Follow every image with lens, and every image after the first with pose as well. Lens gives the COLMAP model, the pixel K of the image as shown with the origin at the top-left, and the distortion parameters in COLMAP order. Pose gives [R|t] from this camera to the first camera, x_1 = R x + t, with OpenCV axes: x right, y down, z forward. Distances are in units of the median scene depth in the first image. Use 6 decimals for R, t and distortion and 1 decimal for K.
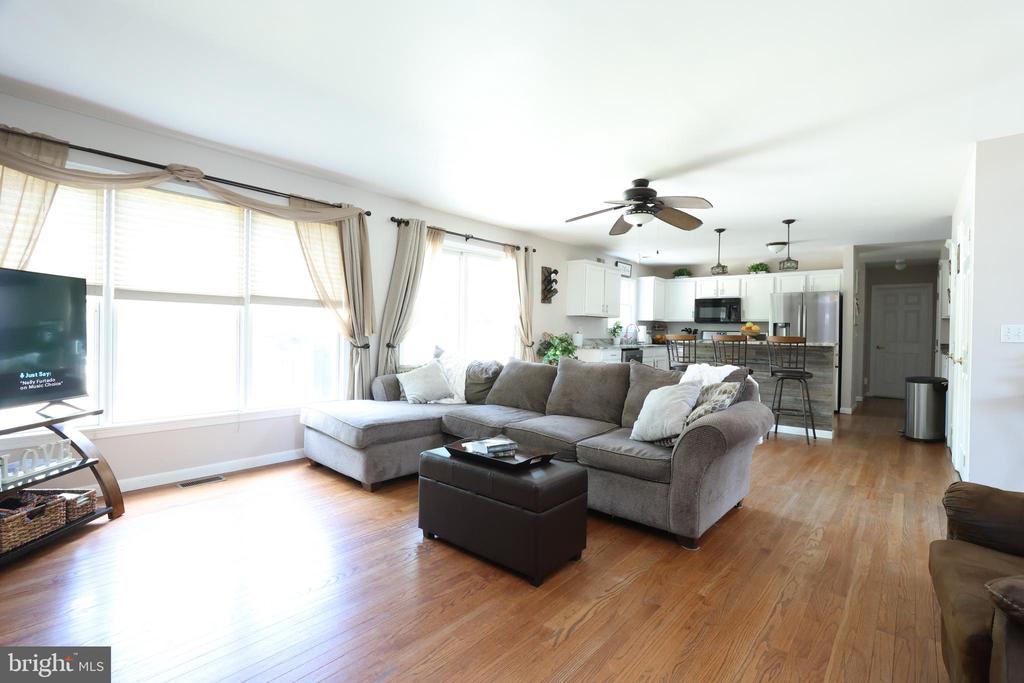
lens RADIAL K [[472.8, 0, 512.4], [0, 472.8, 335.2], [0, 0, 1]] dist [-0.015115, 0.003136]
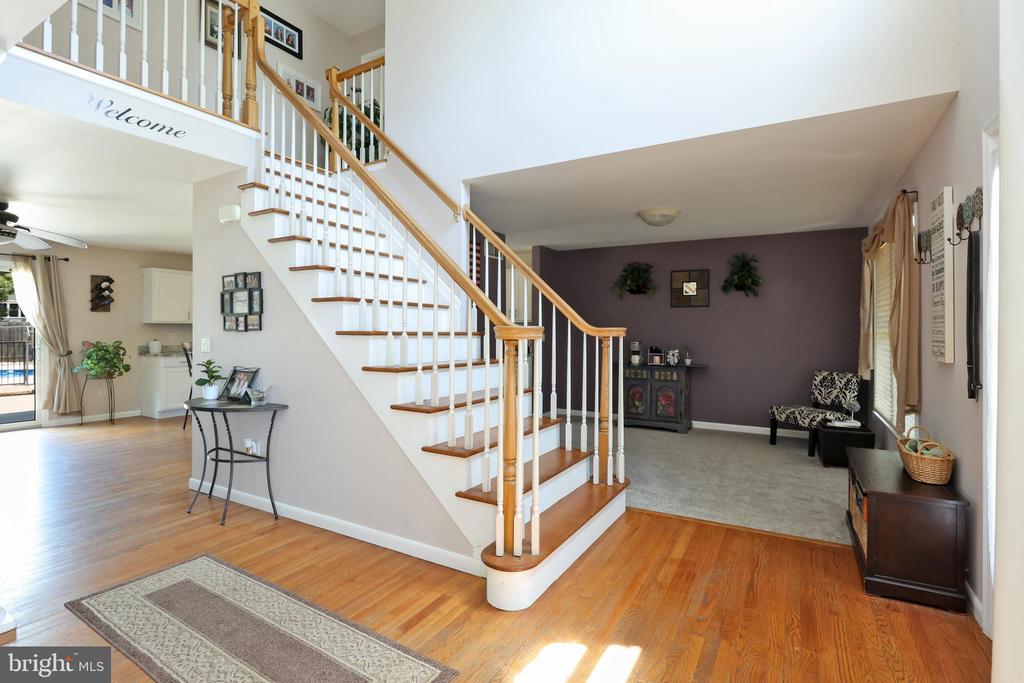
lens RADIAL K [[486.7, 0, 515.3], [0, 486.7, 334.3], [0, 0, 1]] dist [-0.019914, 0.002890]
pose [[0.982733, -0.018149, 0.184135, 1.616254], [0.018140, 0.999834, 0.001737, -0.010716], [-0.184136, 0.001633, 0.982899, -0.354873]]
